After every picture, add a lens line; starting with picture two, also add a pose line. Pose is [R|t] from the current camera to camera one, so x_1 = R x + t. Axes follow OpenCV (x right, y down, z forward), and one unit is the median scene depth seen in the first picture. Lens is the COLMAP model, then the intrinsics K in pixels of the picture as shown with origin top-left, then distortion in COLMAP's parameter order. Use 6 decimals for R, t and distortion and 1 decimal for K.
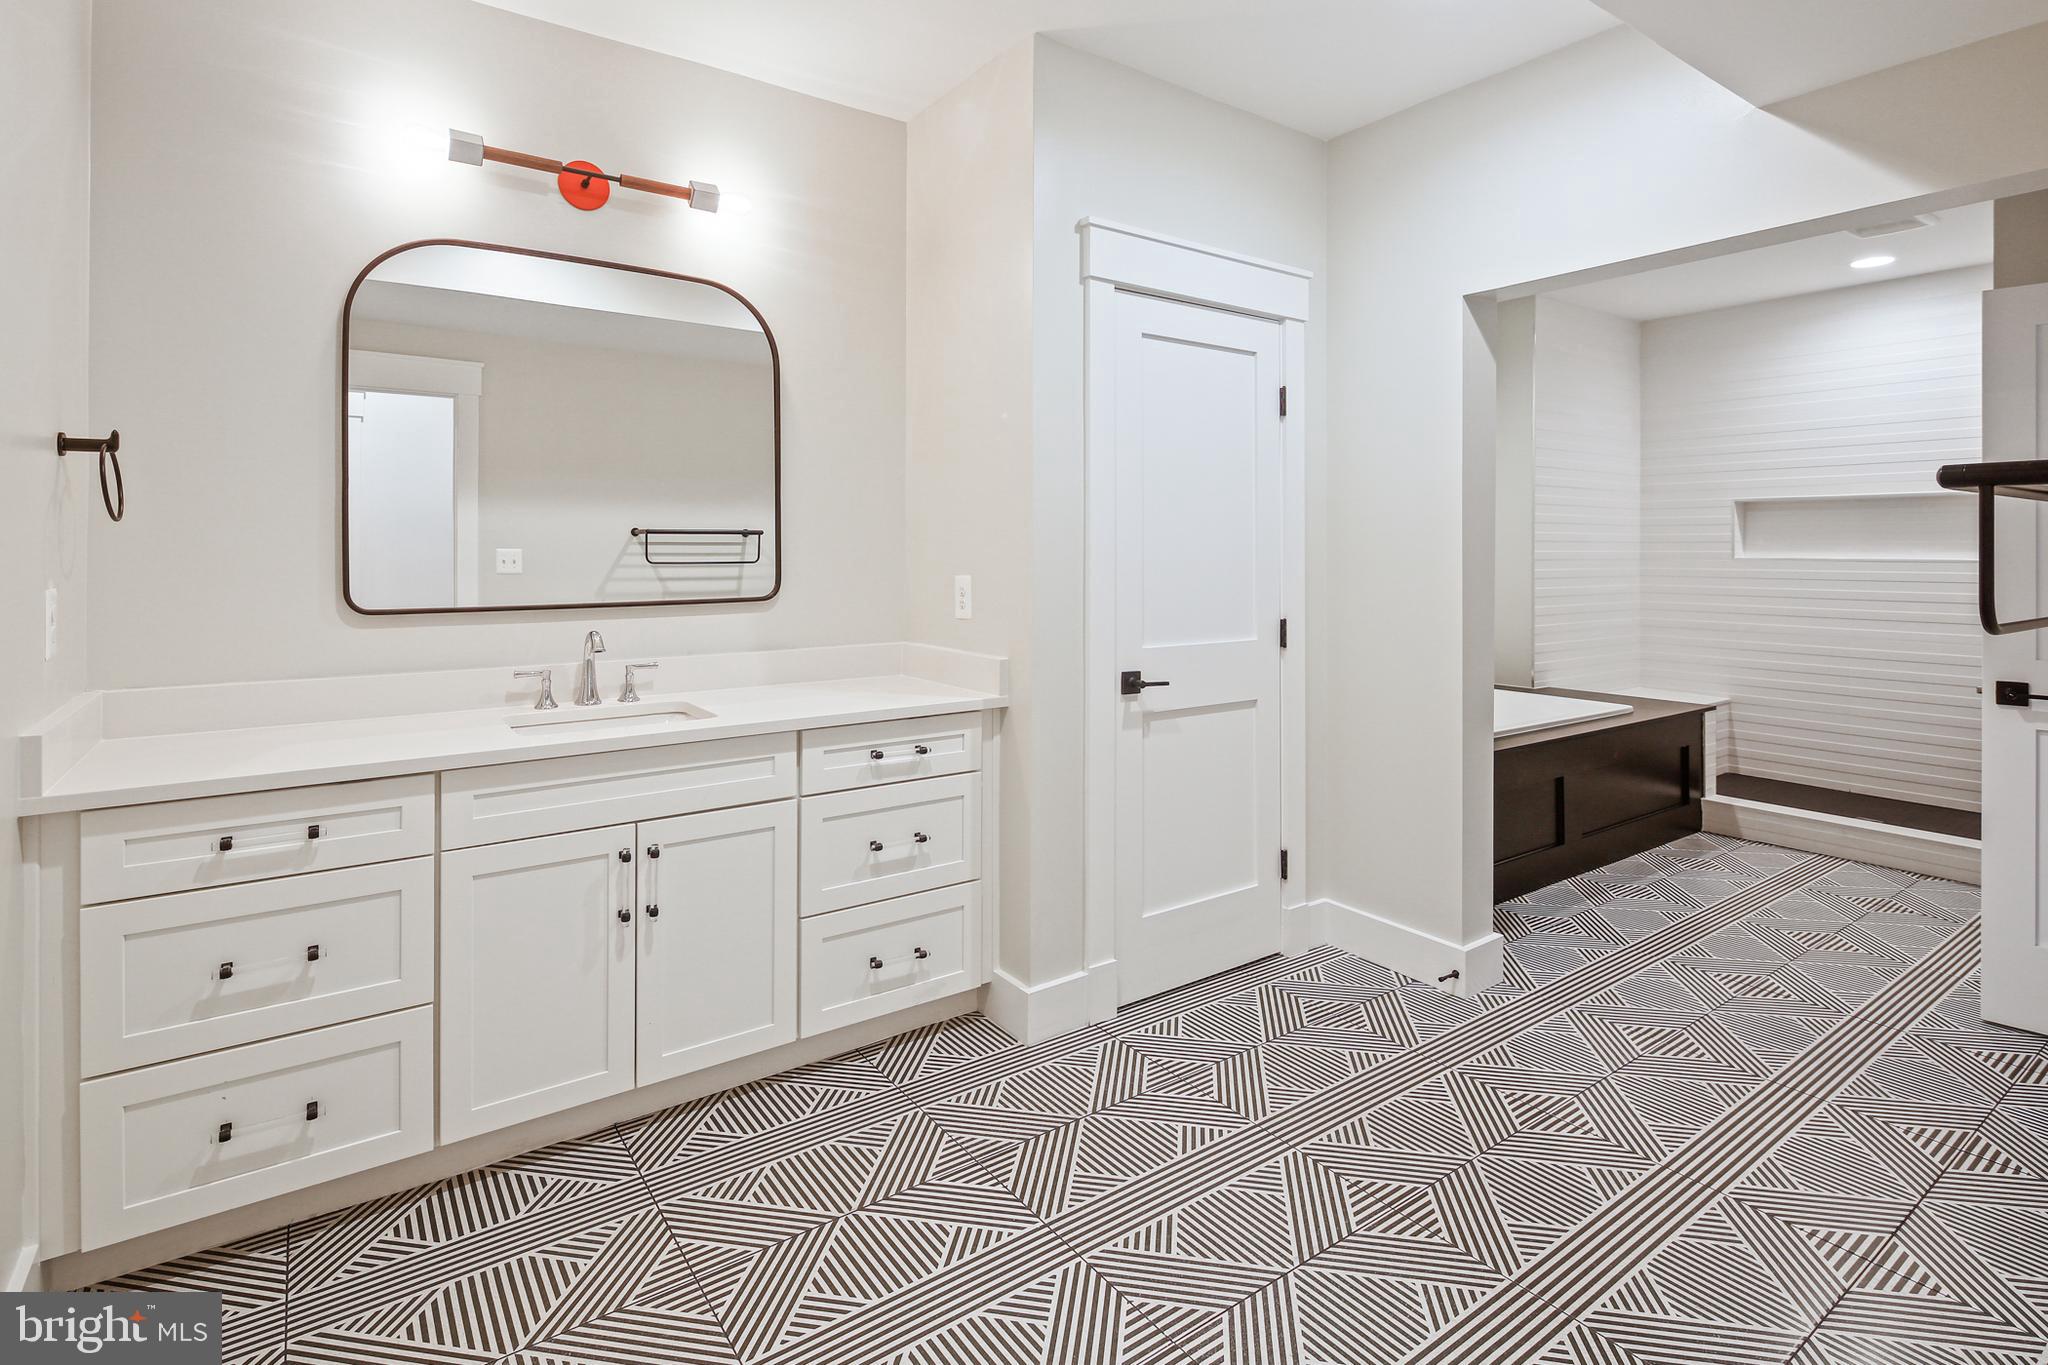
lens RADIAL K [[996.9, 0, 1032.0], [0, 996.9, 671.9], [0, 0, 1]] dist [-0.007872, 0.000744]
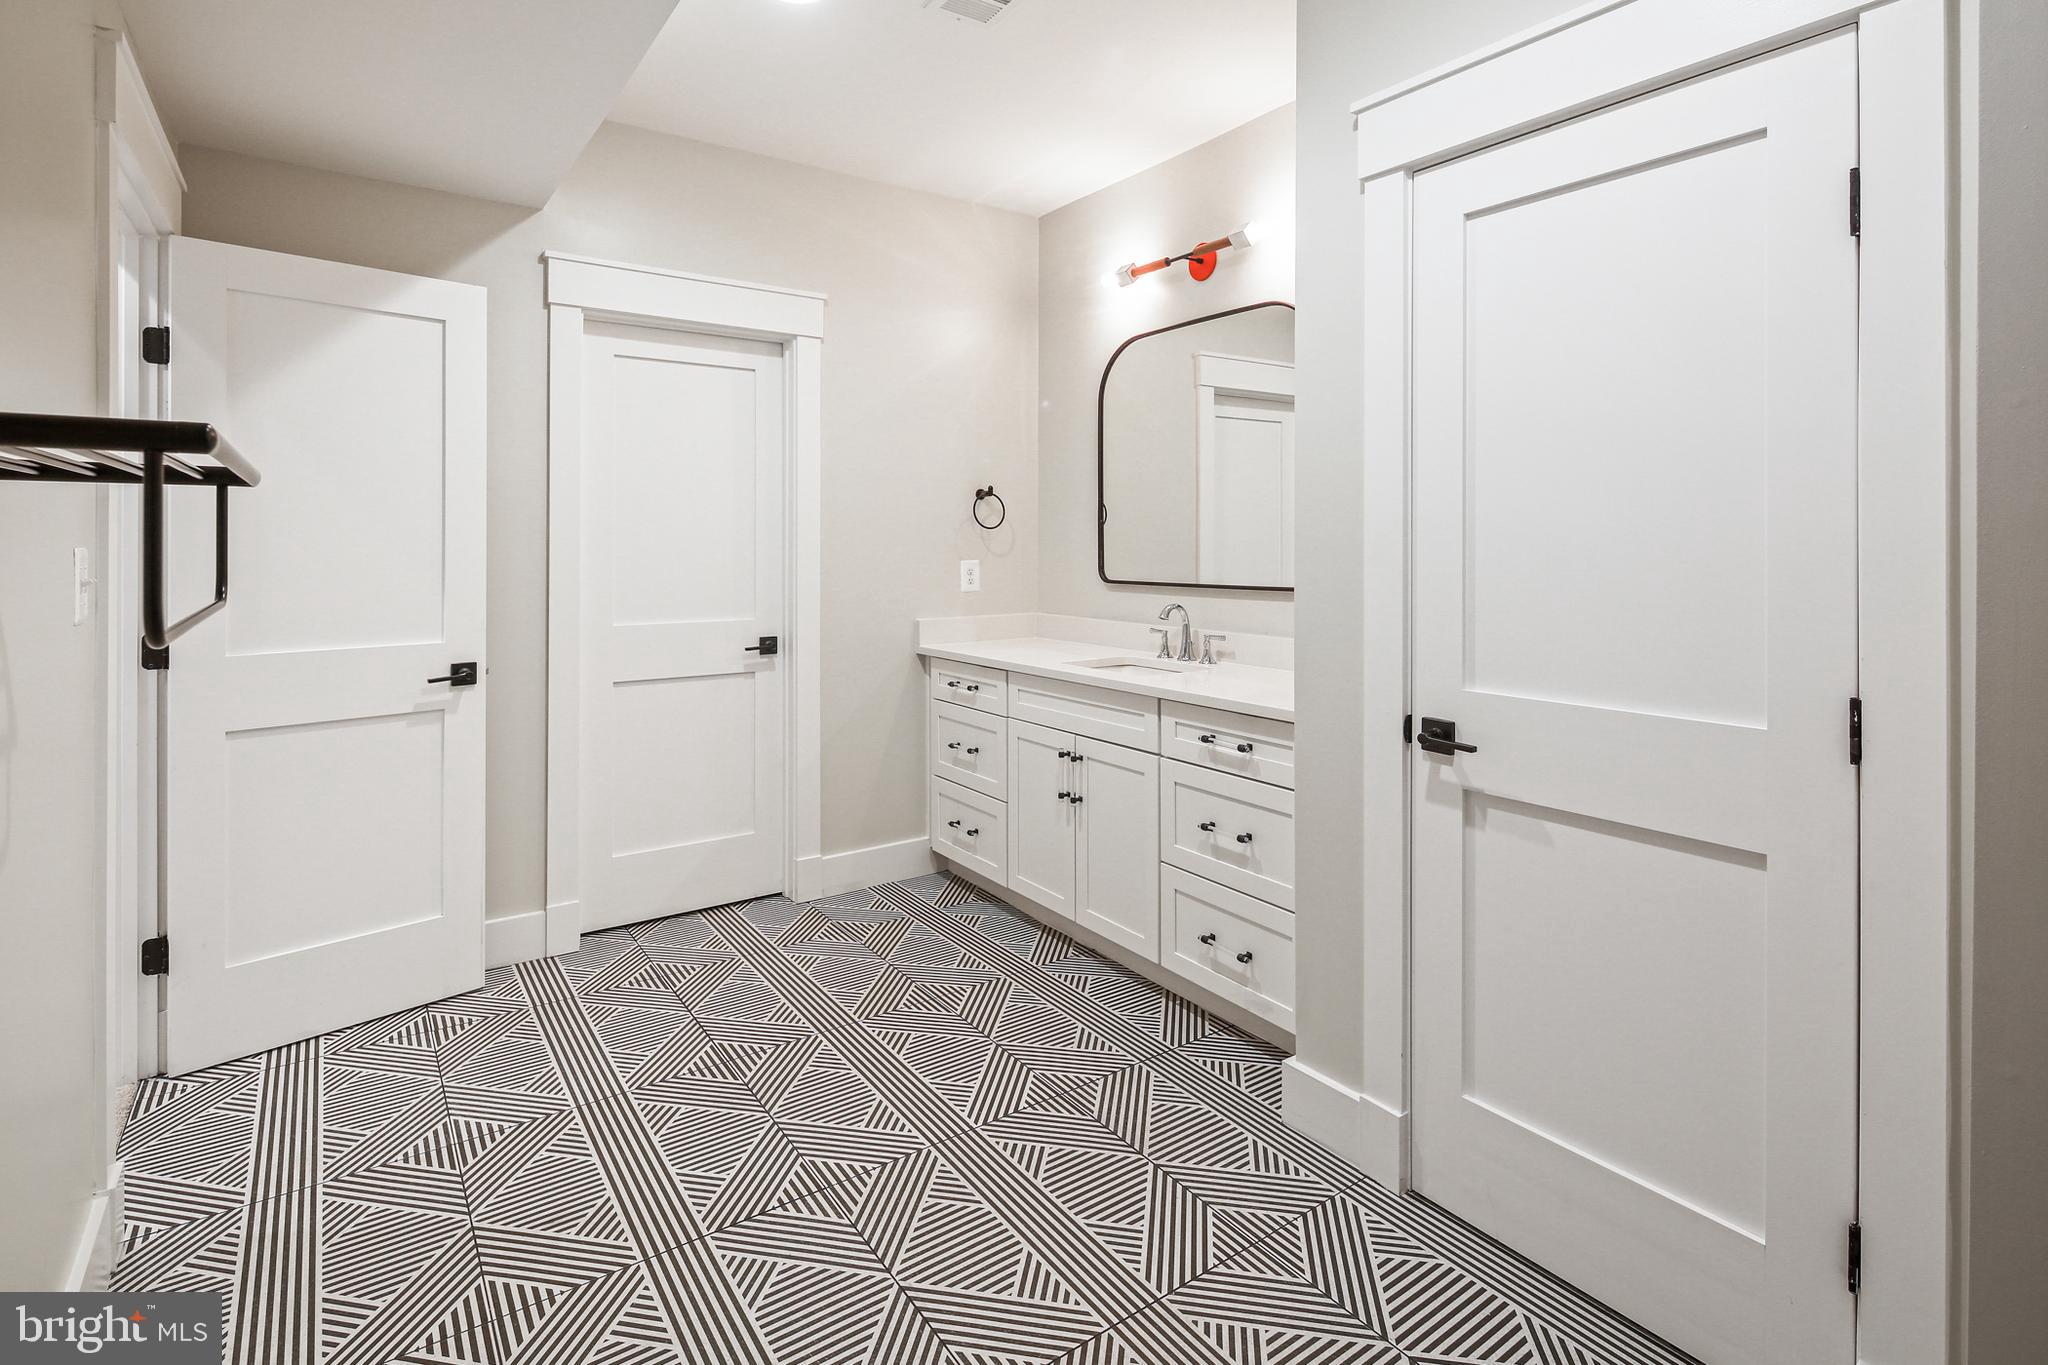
lens RADIAL K [[996.9, 0, 1035.8], [0, 996.9, 688.2], [0, 0, 1]] dist [-0.007872, 0.000744]
pose [[-0.005984, 0.141307, -0.989948, 0.889370], [-0.130438, 0.981397, 0.140875, -0.093855], [0.991438, 0.129970, 0.012559, 0.817660]]
